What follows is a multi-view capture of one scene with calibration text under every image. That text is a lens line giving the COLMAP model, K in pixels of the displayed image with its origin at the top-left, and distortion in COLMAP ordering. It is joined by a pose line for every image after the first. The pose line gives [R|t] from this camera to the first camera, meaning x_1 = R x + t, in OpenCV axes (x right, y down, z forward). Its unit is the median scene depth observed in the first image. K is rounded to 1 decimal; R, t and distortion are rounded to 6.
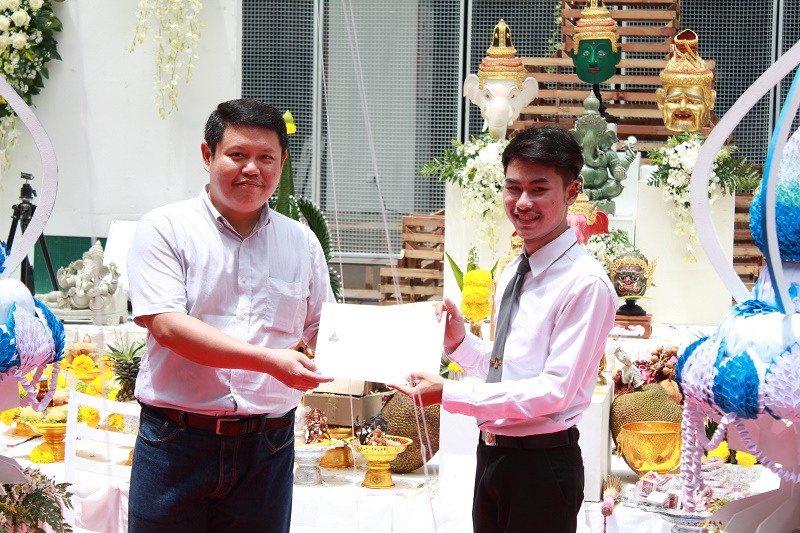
lens RADIAL K [[1919.5, 0, 400.0], [0, 1919.5, 266.5], [0, 0, 1]] dist [0.068264, 0.301903]
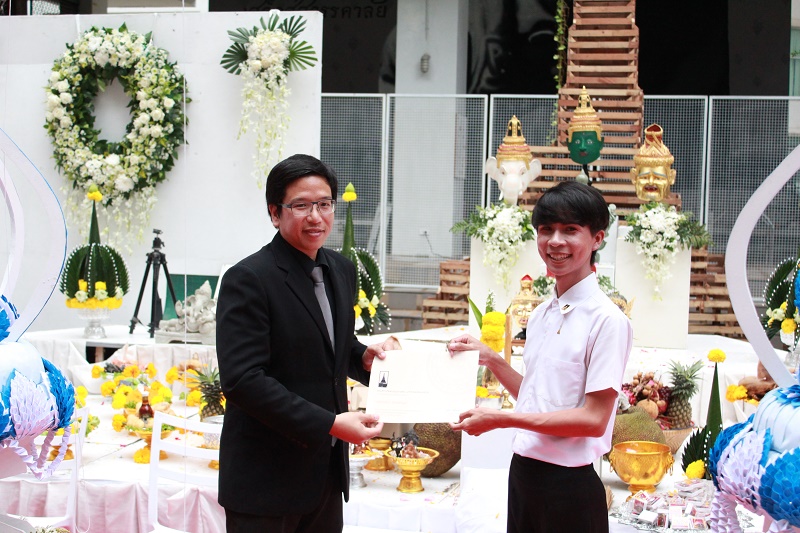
lens RADIAL K [[1198.1, 0, 400.0], [0, 1198.1, 266.5], [0, 0, 1]] dist [-0.048403, 0.088336]
pose [[0.999179, 0.007638, -0.039791, 0.007844], [-0.008257, 0.999847, -0.015416, -0.011041], [0.039667, 0.015732, 0.999089, 0.174493]]
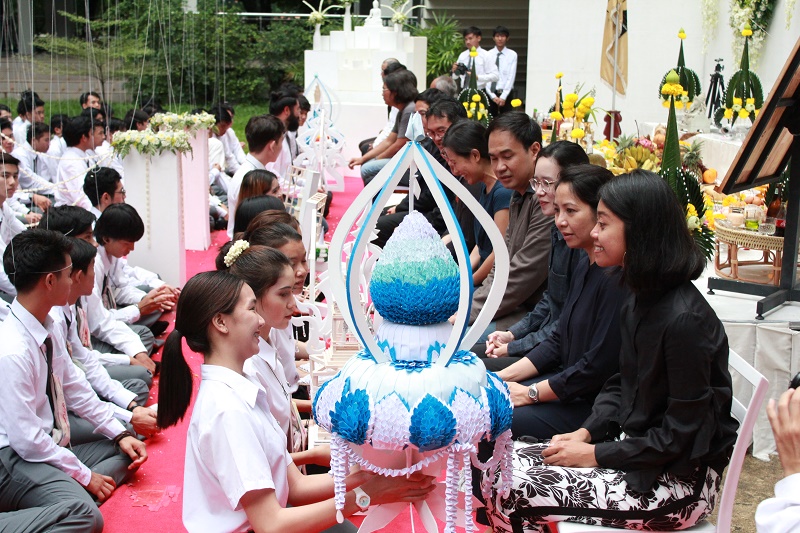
lens RADIAL K [[1215.1, 0, 400.0], [0, 1215.1, 266.5], [0, 0, 1]] dist [-0.011376, 0.041983]
pose [[0.247075, 0.169179, -0.954114, 0.952289], [-0.088328, 0.984474, 0.151689, 0.002295], [0.964962, 0.046797, 0.258182, 0.360530]]
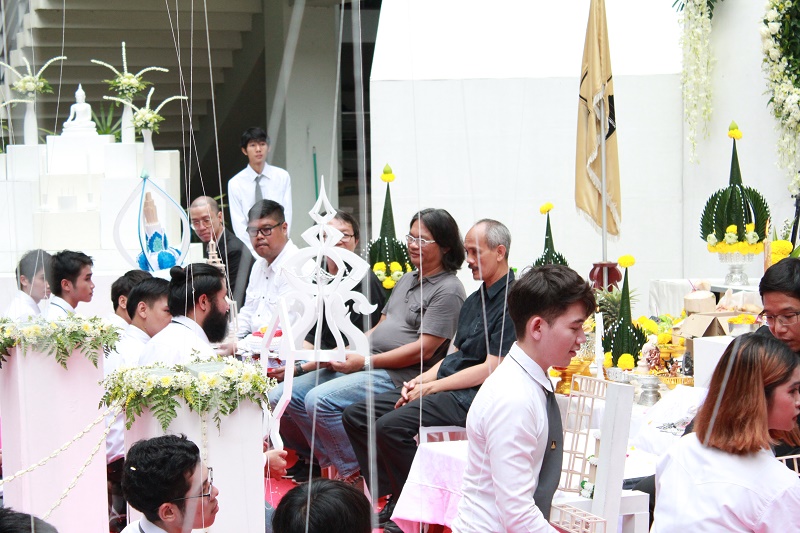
lens RADIAL K [[1919.5, 0, 400.0], [0, 1919.5, 266.5], [0, 0, 1]] dist [0.068264, 0.301903]
pose [[0.569846, 0.030083, -0.821201, 0.652630], [-0.039578, 0.999175, 0.009139, 0.011987], [0.820798, 0.027294, 0.570566, 0.097410]]
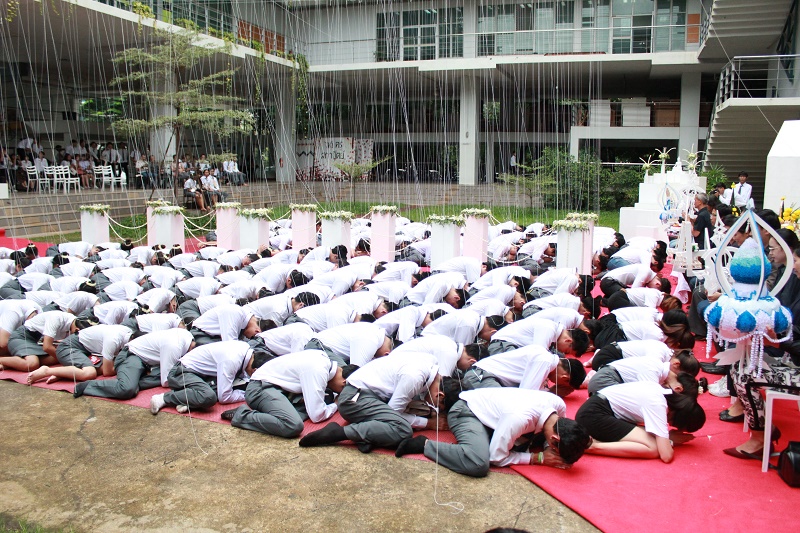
lens RADIAL K [[665.9, 0, 400.0], [0, 665.9, 266.5], [0, 0, 1]] dist [-0.179821, 0.164965]
pose [[-0.163924, 0.126362, -0.978346, 1.086027], [-0.089876, 0.985724, 0.142374, 0.004617], [0.982370, 0.111268, -0.150227, 0.313075]]
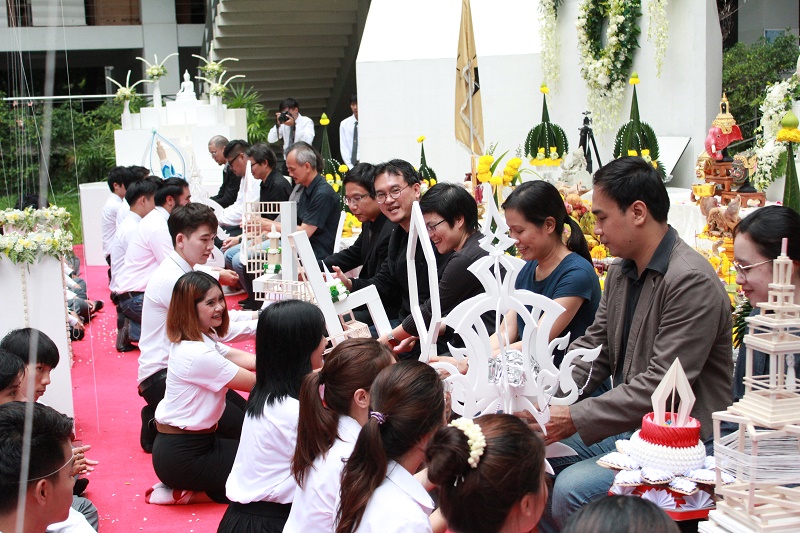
lens RADIAL K [[1175.4, 0, 400.0], [0, 1175.4, 266.5], [0, 0, 1]] dist [-0.026443, 0.060559]
pose [[0.455826, 0.086901, -0.885816, 0.759825], [-0.025264, 0.996085, 0.084718, 0.010894], [0.889710, -0.016238, 0.456237, 0.296512]]
